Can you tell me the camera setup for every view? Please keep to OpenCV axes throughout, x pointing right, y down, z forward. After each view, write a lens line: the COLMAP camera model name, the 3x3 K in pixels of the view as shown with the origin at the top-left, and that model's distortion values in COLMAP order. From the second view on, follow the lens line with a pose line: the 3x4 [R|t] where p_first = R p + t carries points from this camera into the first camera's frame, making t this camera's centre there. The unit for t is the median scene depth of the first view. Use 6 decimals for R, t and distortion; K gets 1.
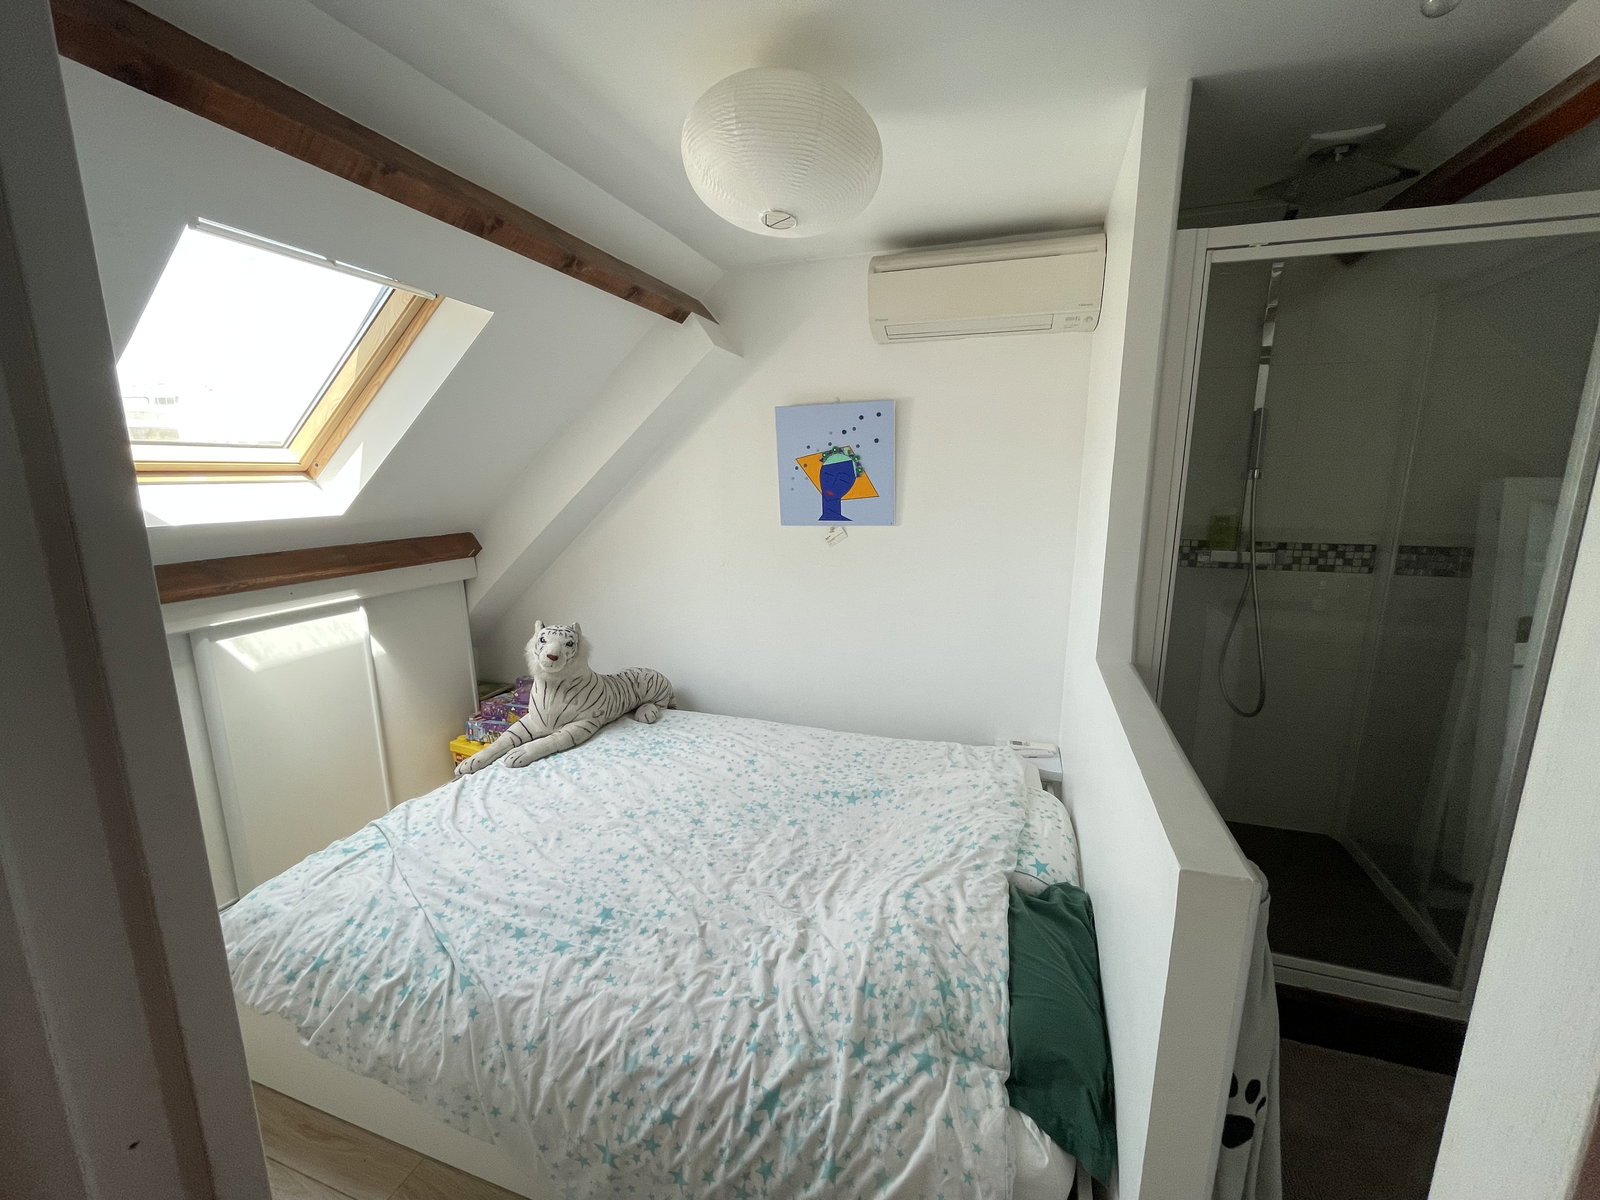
lens RADIAL K [[656.3, 0, 800.0], [0, 656.3, 600.0], [0, 0, 1]] dist [0.000723, 0.000007]
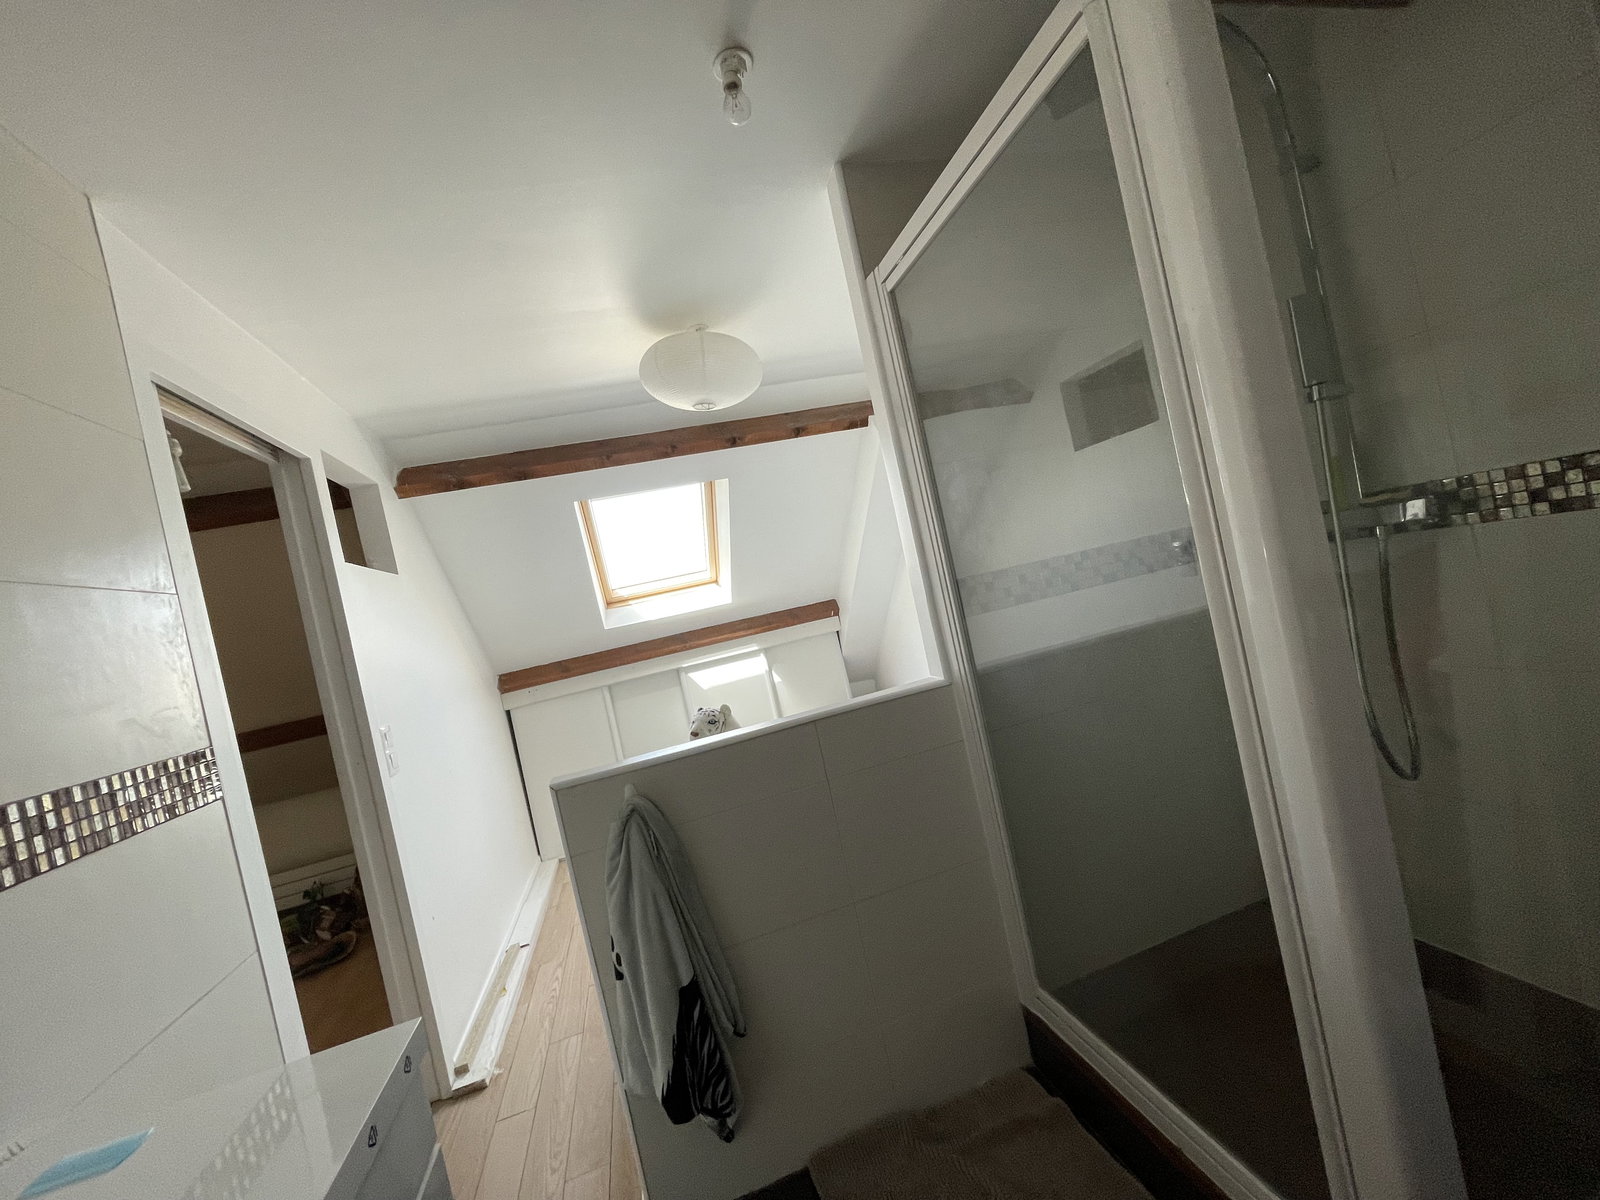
lens RADIAL K [[656.3, 0, 800.0], [0, 656.3, 600.0], [0, 0, 1]] dist [0.000723, 0.000007]
pose [[0.530235, -0.108027, -0.840940, 0.900092], [0.055840, 0.994146, -0.092499, 0.039410], [0.846010, 0.002089, 0.533163, 0.215801]]
